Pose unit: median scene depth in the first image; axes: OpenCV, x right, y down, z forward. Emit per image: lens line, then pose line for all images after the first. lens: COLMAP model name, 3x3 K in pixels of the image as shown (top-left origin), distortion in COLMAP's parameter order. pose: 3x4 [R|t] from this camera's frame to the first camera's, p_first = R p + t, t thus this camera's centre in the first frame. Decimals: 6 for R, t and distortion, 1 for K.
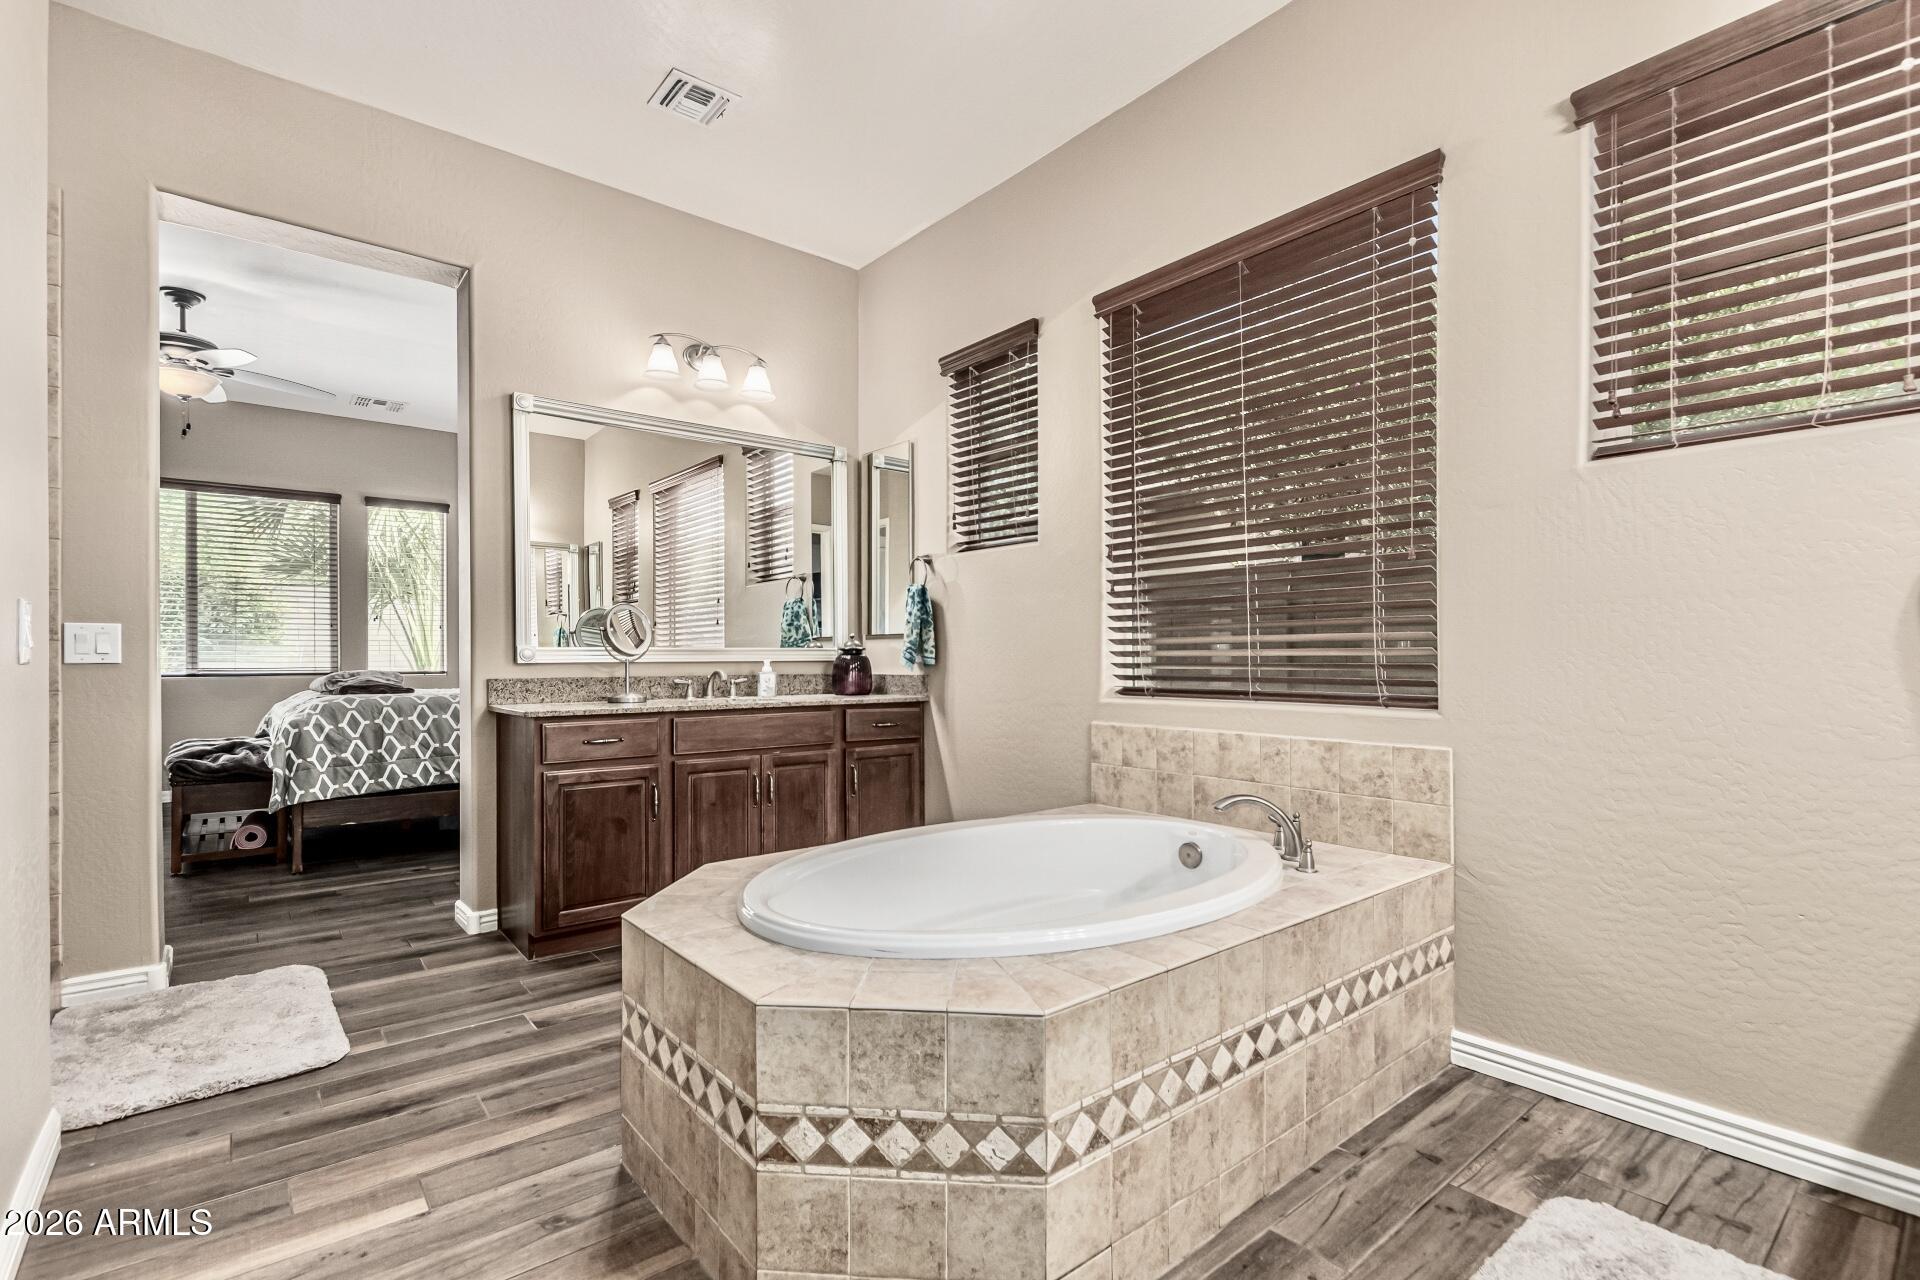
lens RADIAL K [[879.6, 0, 962.4], [0, 879.6, 651.4], [0, 0, 1]] dist [0.001762, 0.000147]
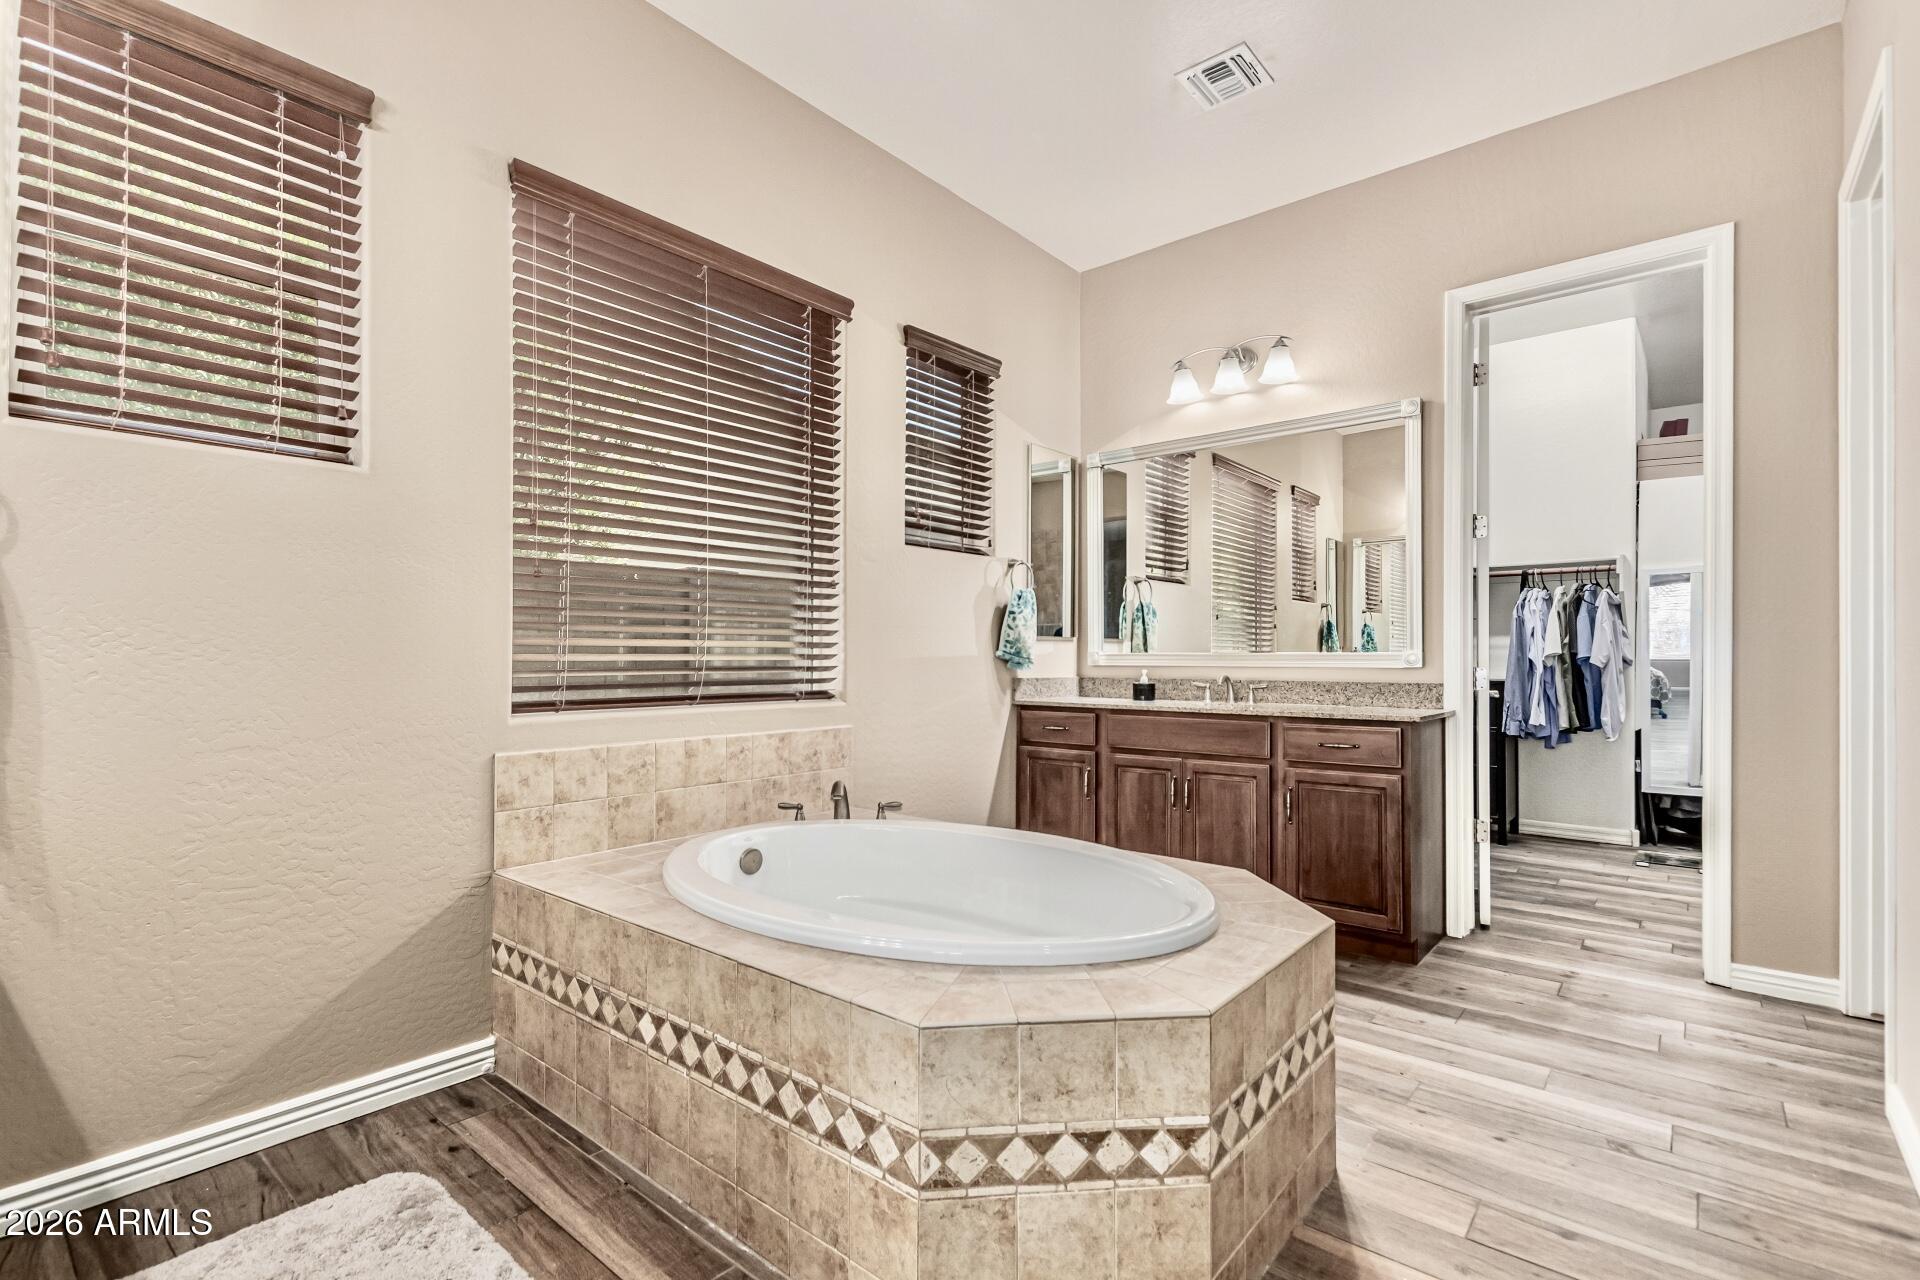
lens RADIAL K [[879.6, 0, 962.9], [0, 879.6, 650.4], [0, 0, 1]] dist [0.001762, 0.000147]
pose [[-0.181248, 0.008422, 0.983401, -0.708193], [-0.006718, 0.999929, -0.009802, 0.001761], [-0.983415, -0.008383, -0.181178, 0.879424]]
